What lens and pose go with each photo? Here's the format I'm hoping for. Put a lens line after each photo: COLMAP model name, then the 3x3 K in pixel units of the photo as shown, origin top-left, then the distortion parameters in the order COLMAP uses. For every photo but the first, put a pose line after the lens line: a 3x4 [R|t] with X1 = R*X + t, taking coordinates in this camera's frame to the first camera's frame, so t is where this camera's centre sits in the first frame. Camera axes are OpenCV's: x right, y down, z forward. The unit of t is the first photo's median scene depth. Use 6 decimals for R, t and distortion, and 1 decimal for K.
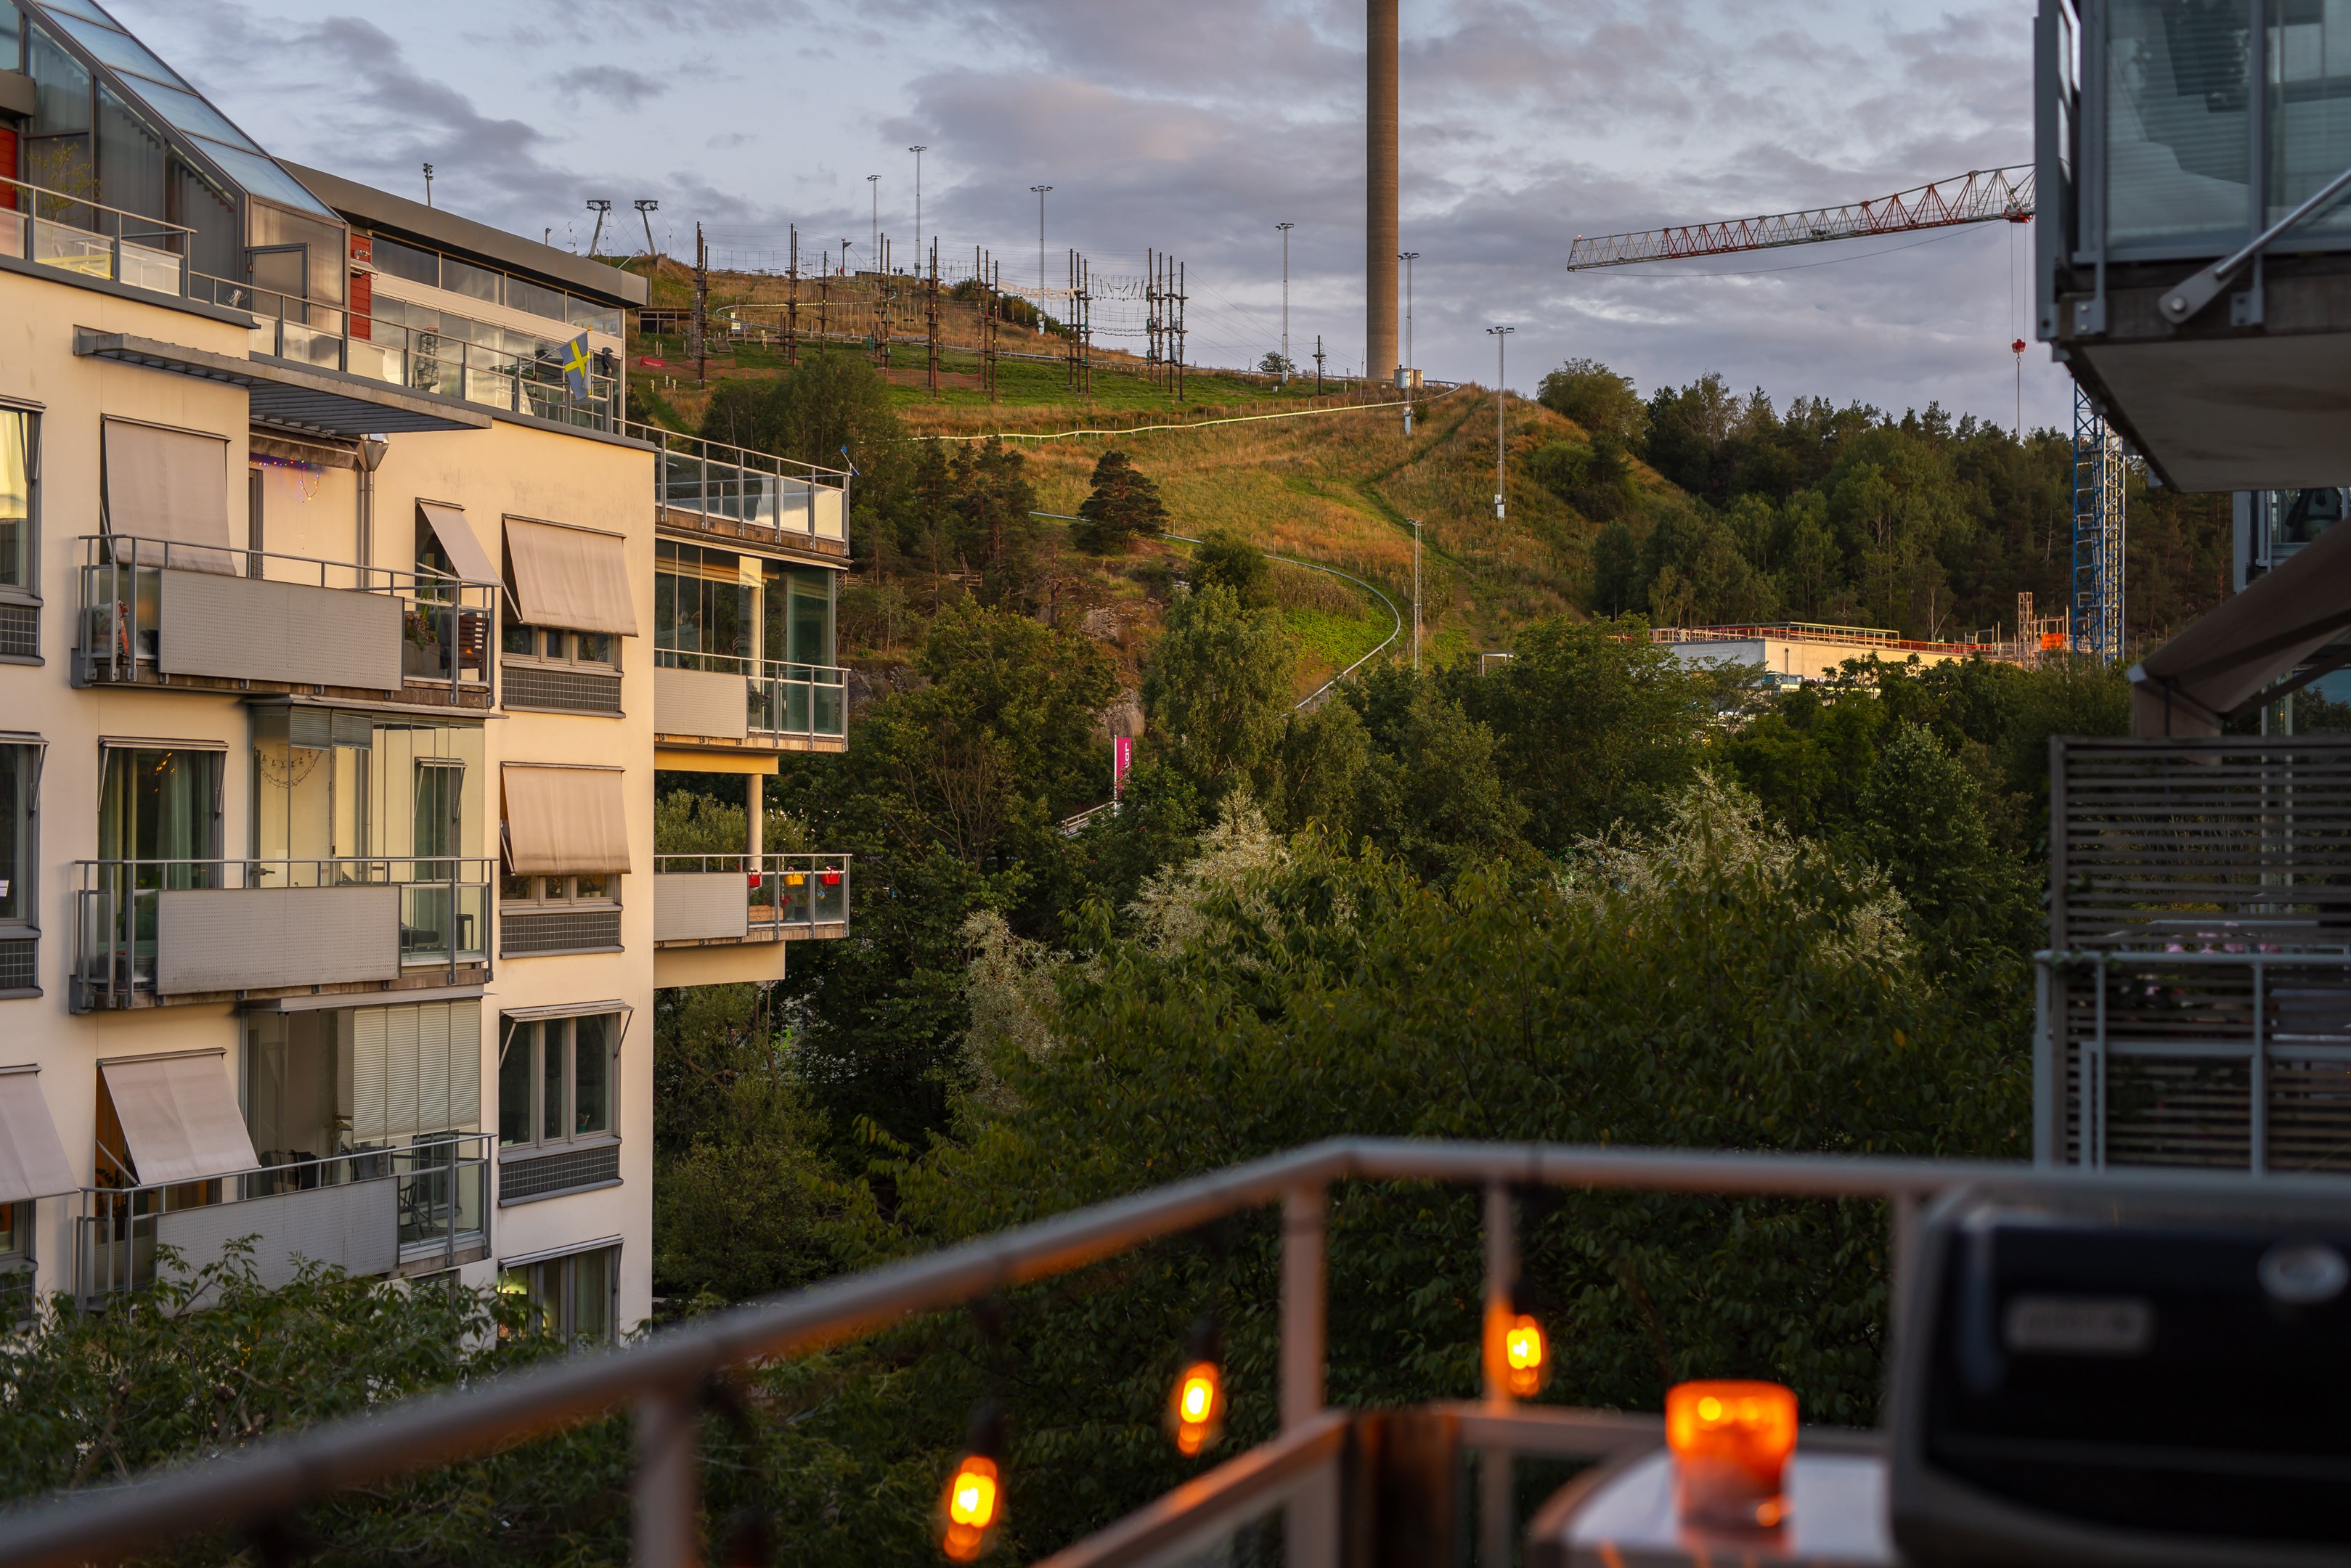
lens RADIAL K [[3260.1, 0, 1175.5], [0, 3260.1, 784.0], [0, 0, 1]] dist [0.039781, 0.022887]
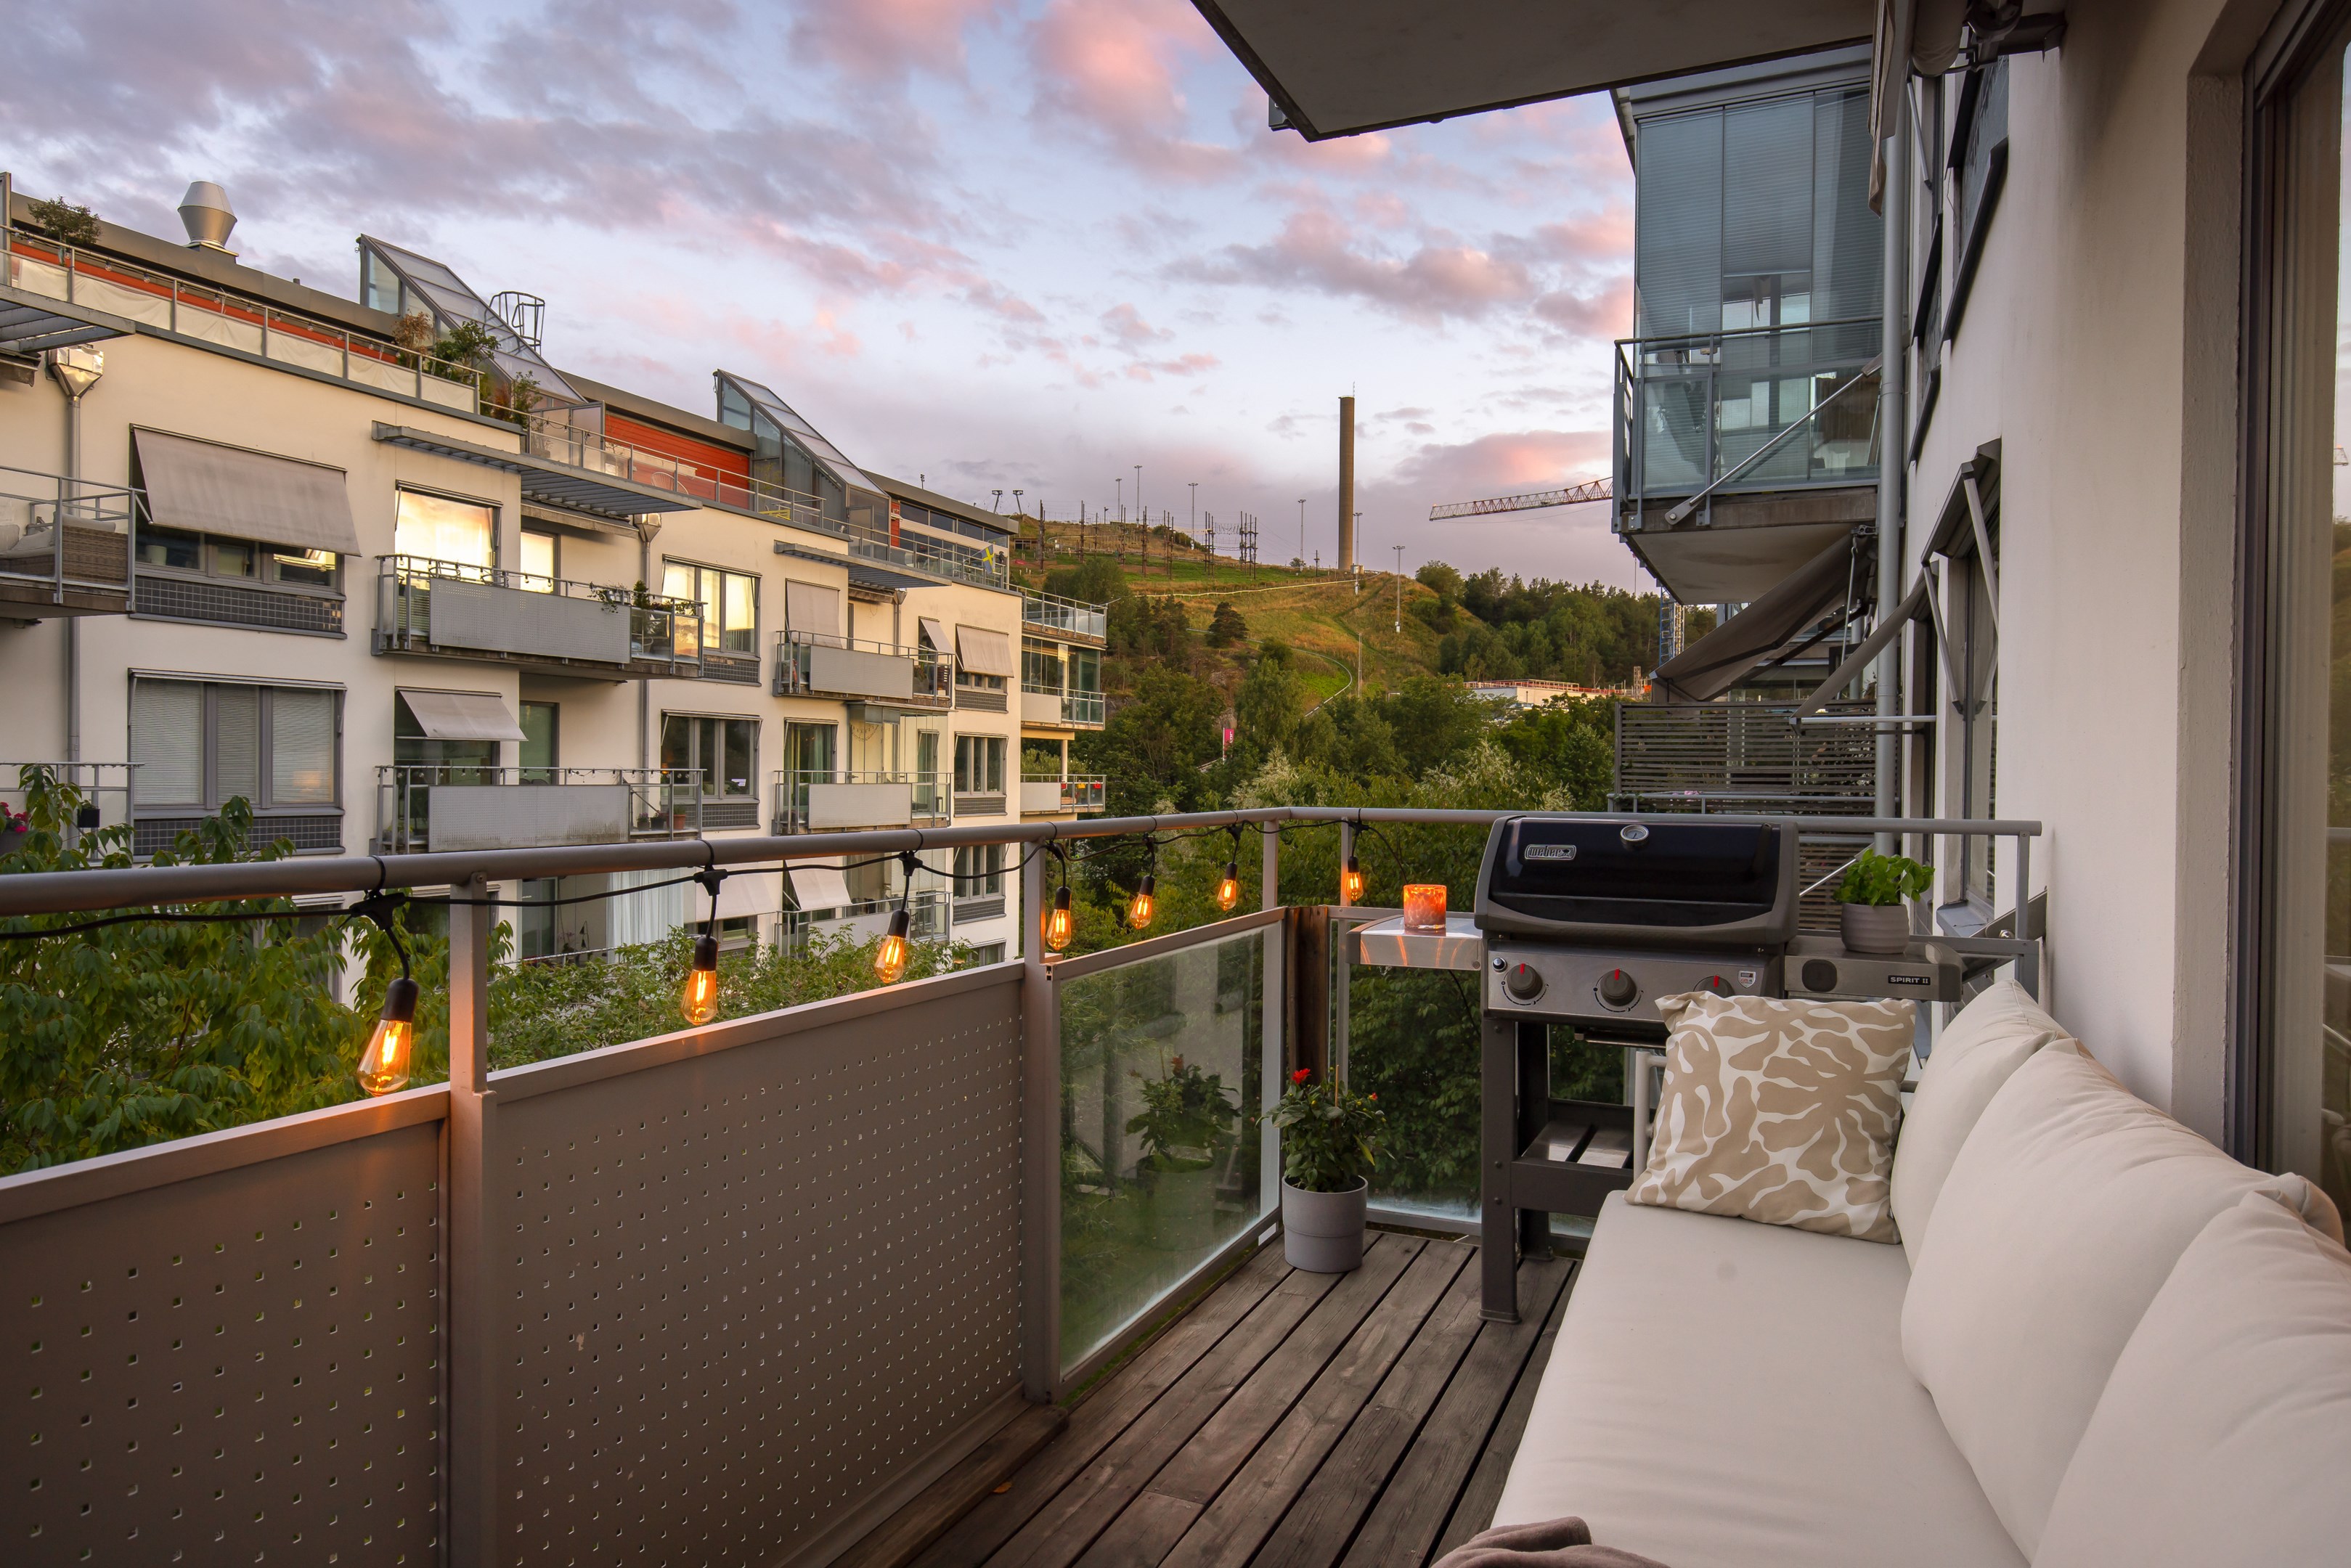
lens RADIAL K [[1481.0, 0, 1175.5], [0, 1481.0, 784.0], [0, 0, 1]] dist [0.043741, 0.000163]
pose [[0.998557, 0.008292, -0.053066, 0.003826], [-0.007500, 0.999858, 0.015101, 0.011363], [0.053184, -0.014681, 0.998477, -0.029868]]
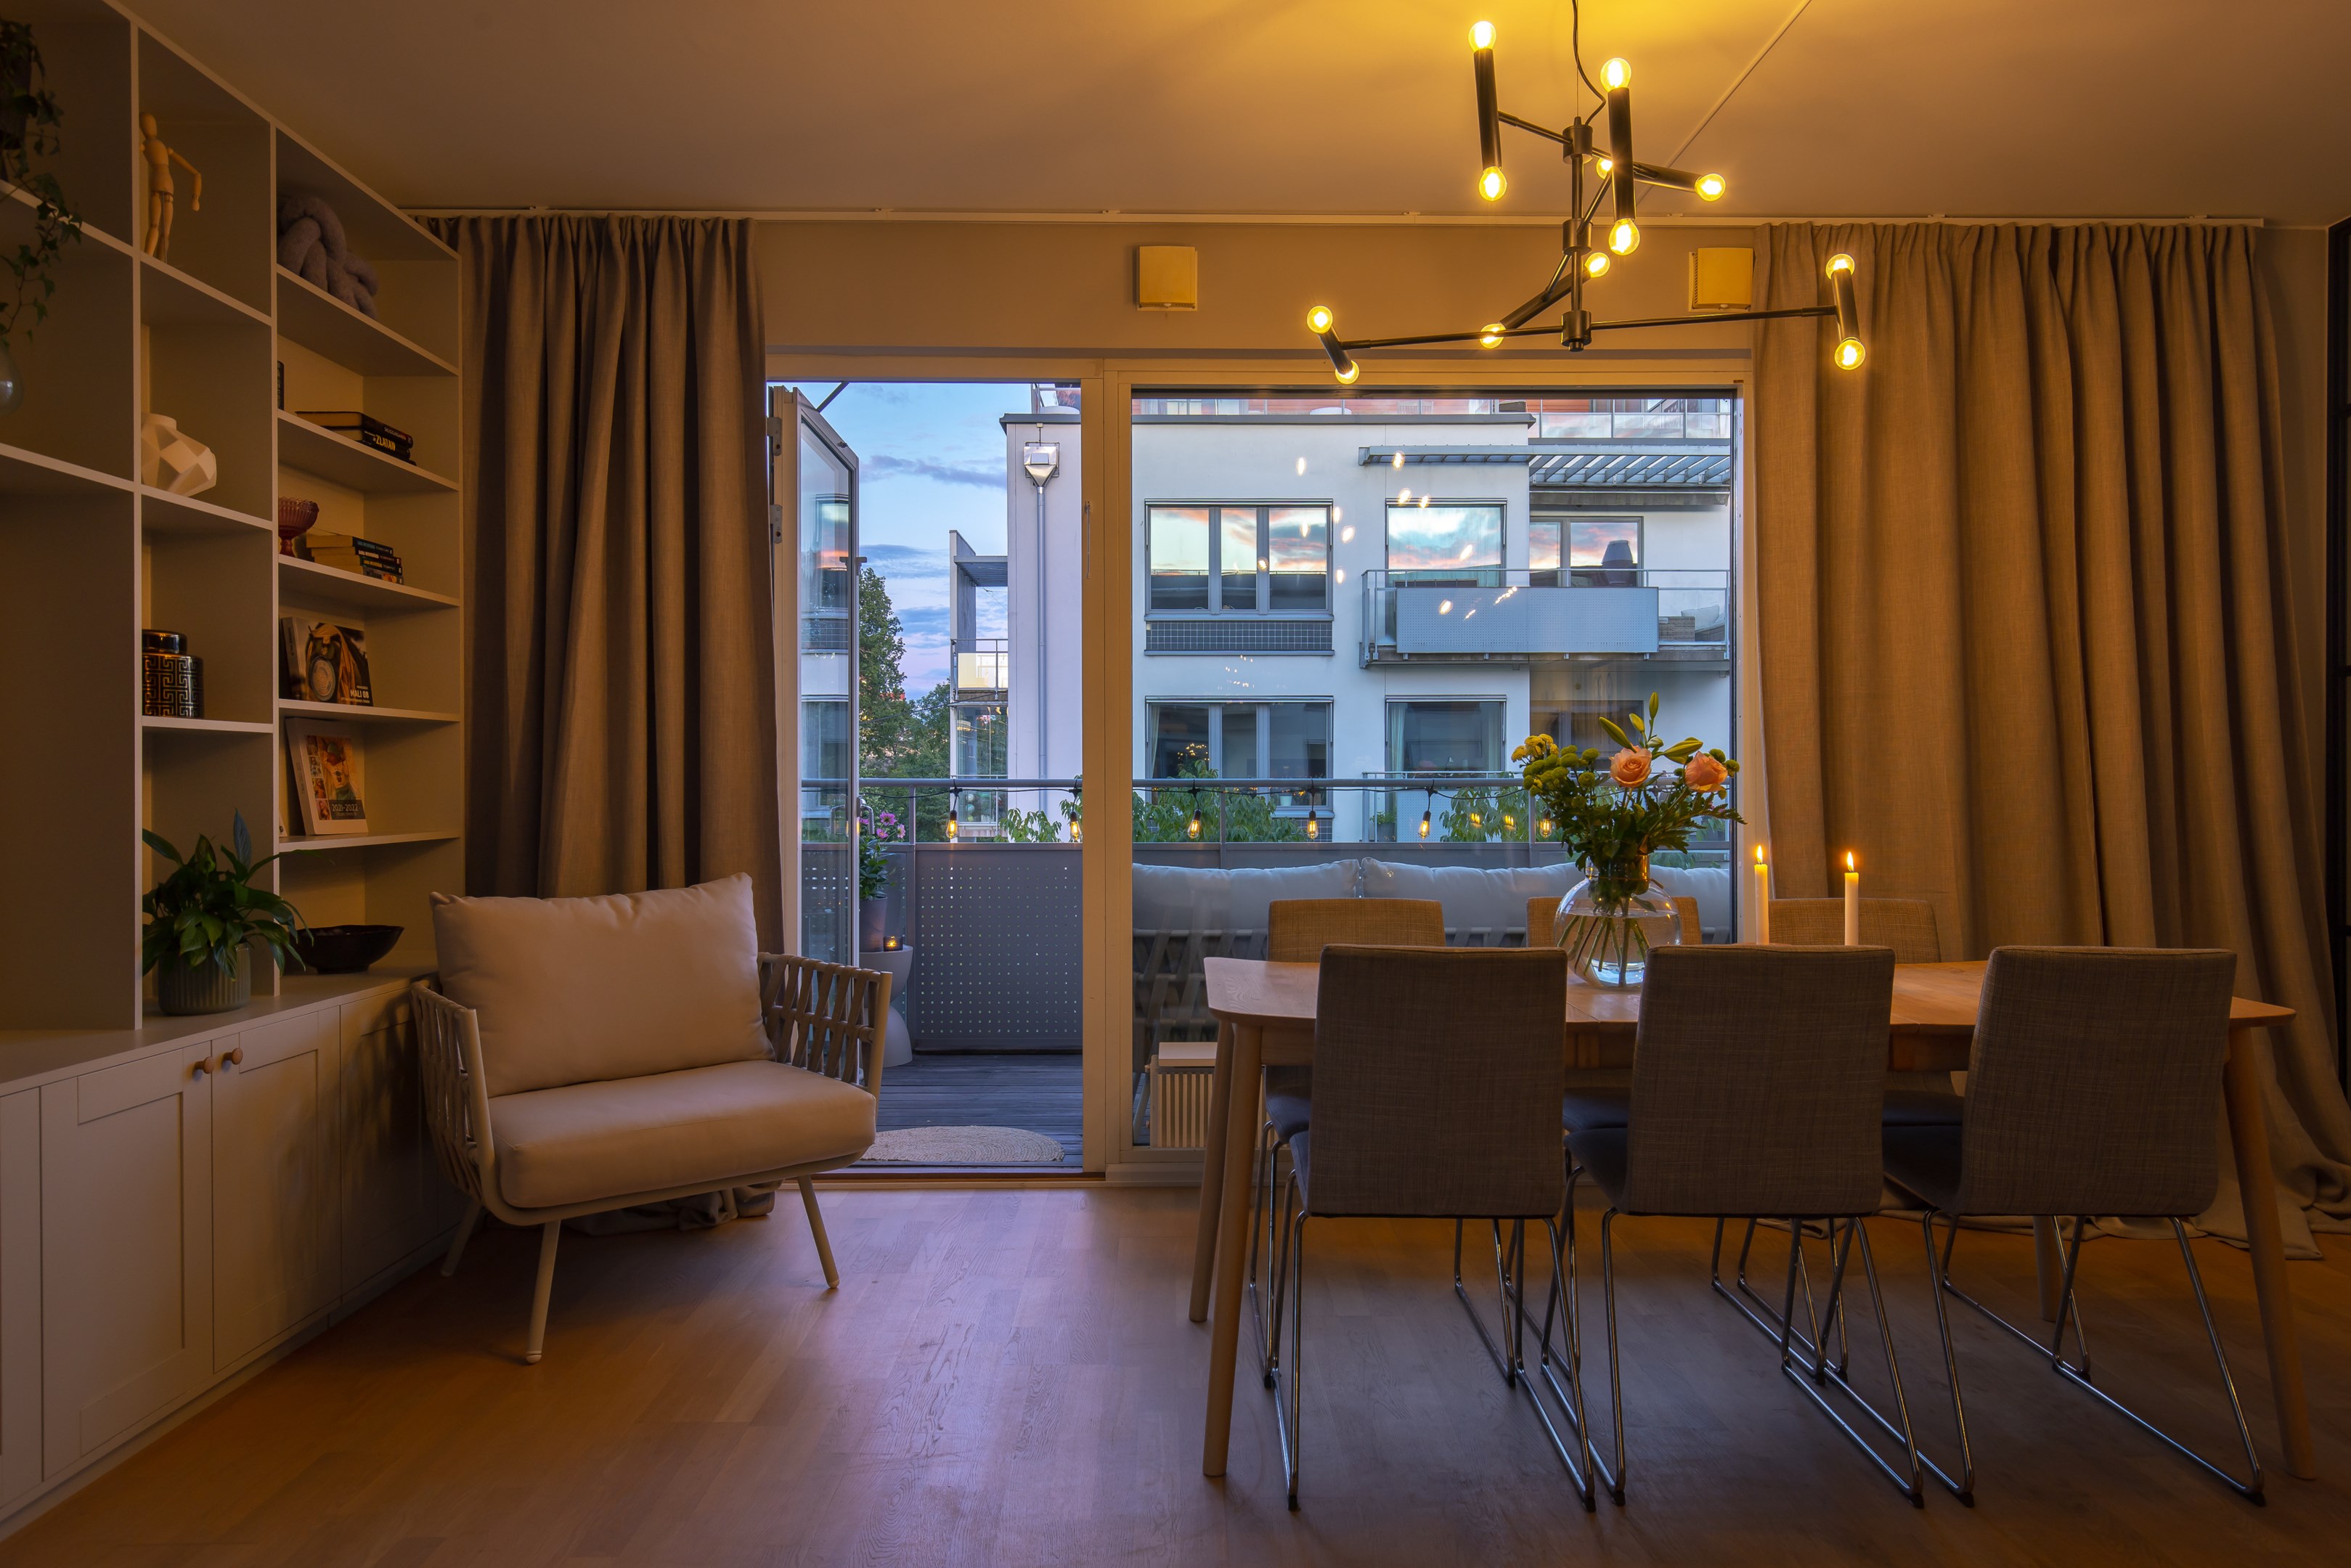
lens RADIAL K [[1153.4, 0, 1175.5], [0, 1153.4, 784.0], [0, 0, 1]] dist [0.000085, -0.000001]
pose [[0.353904, 0.000246, -0.935282, 0.132287], [0.018472, 0.999803, 0.007253, 0.017902], [0.935099, -0.019844, 0.353829, 0.529321]]
